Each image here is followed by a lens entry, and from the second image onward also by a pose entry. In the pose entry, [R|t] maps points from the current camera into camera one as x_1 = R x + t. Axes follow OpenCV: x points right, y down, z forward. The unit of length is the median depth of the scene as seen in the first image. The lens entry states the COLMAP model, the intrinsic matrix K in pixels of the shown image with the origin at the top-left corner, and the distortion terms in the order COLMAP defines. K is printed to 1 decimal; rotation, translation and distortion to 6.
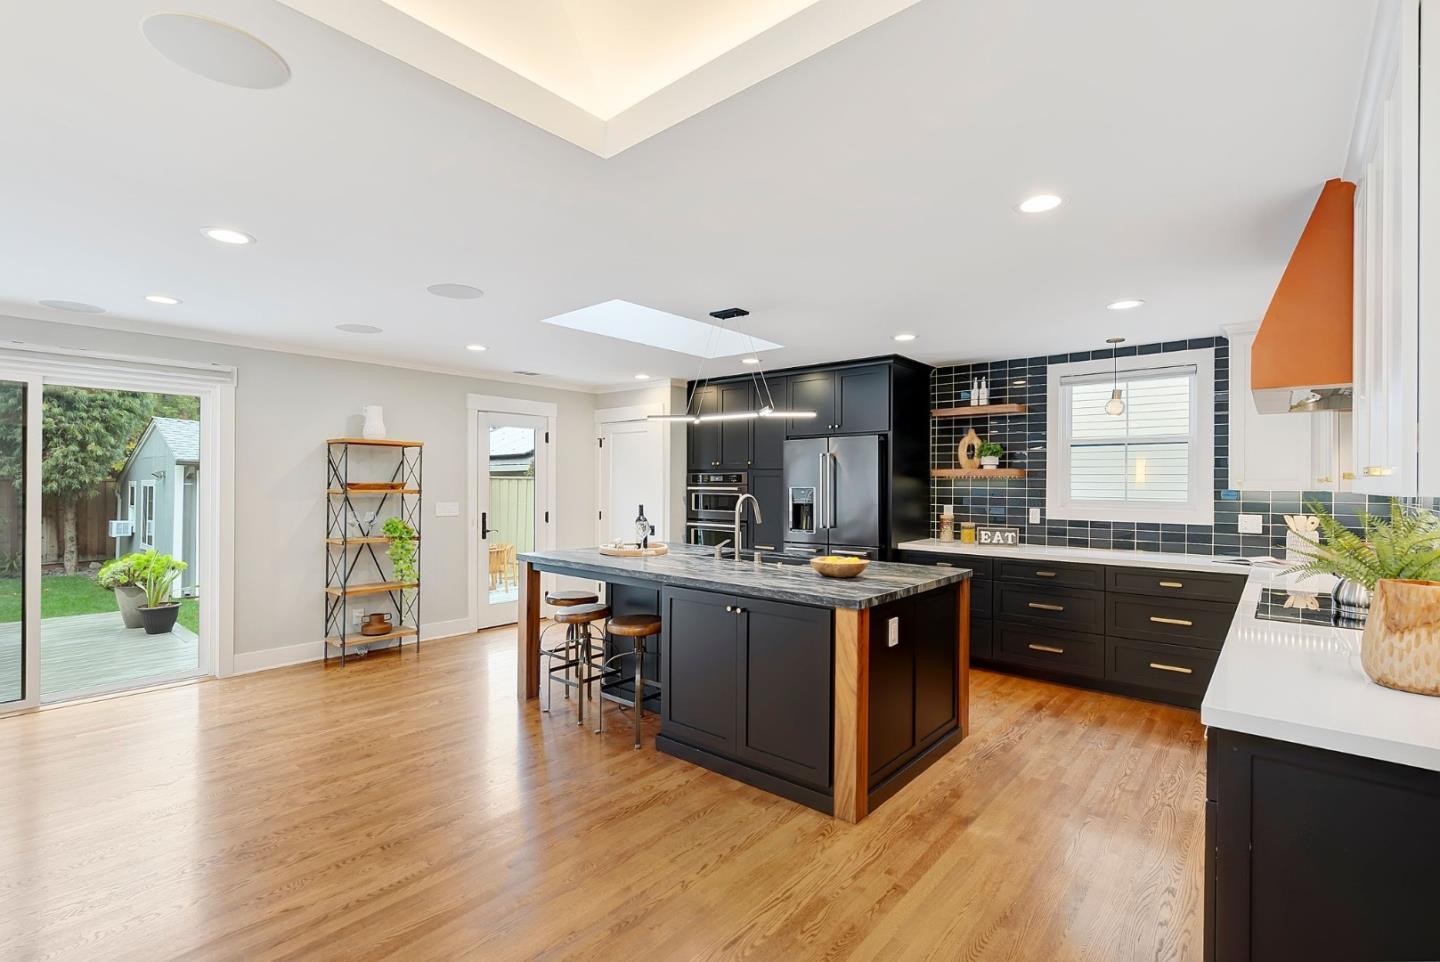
lens RADIAL K [[652.3, 0, 715.0], [0, 652.3, 482.6], [0, 0, 1]] dist [-0.003496, 0.000347]
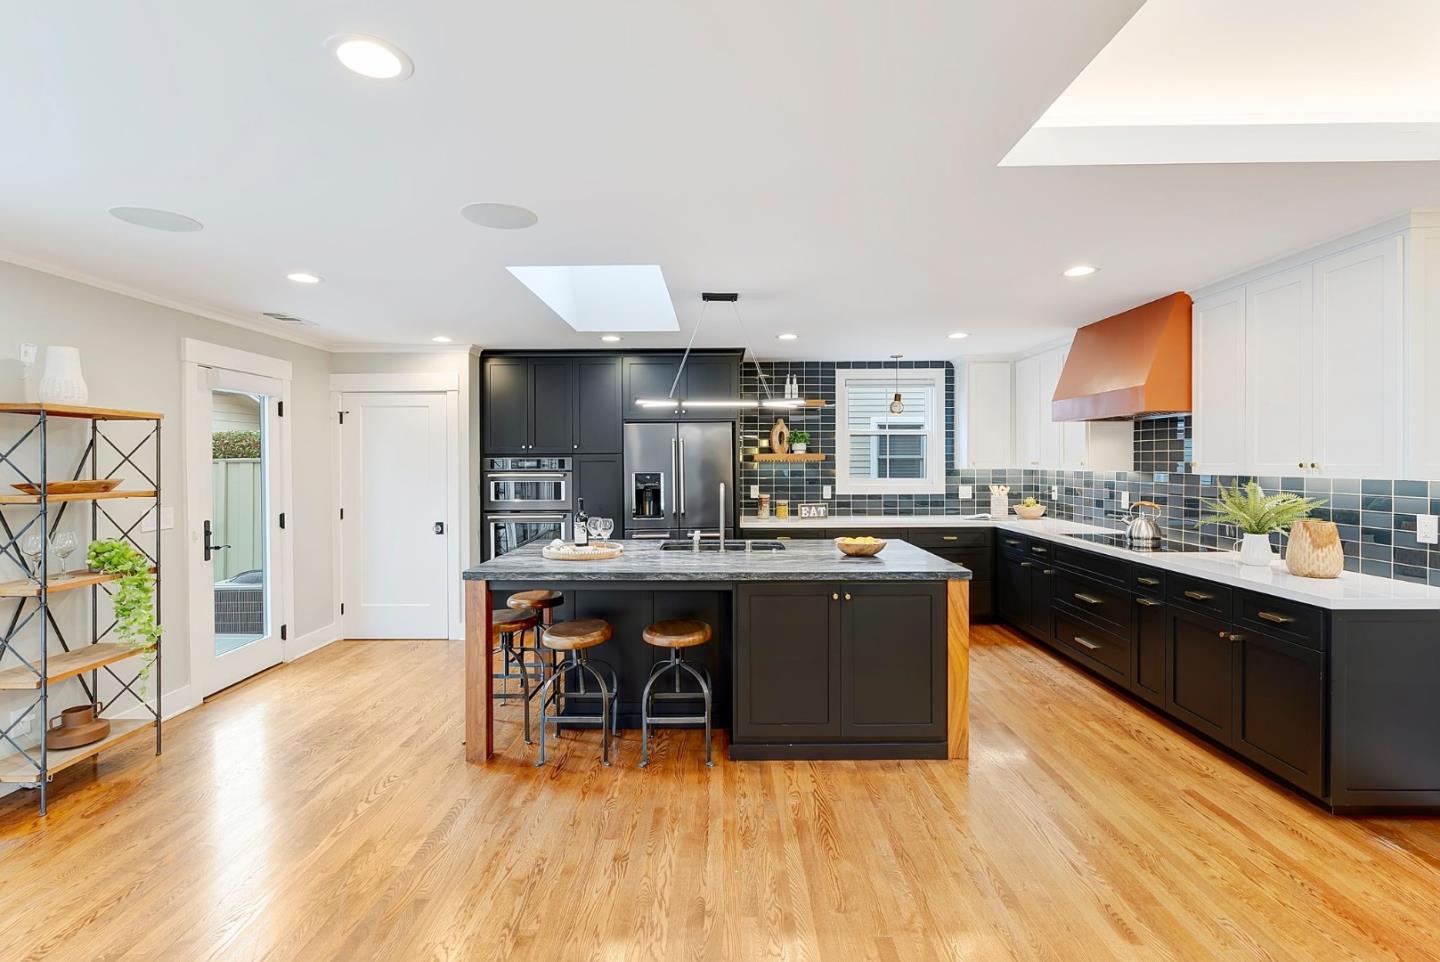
lens RADIAL K [[658.6, 0, 719.7], [0, 658.6, 466.8], [0, 0, 1]] dist [-0.002706, 0.000311]
pose [[0.764407, -0.016152, 0.644531, -0.474252], [0.008521, 0.999852, 0.014950, -0.017059], [-0.644677, -0.005936, 0.764432, 0.197082]]
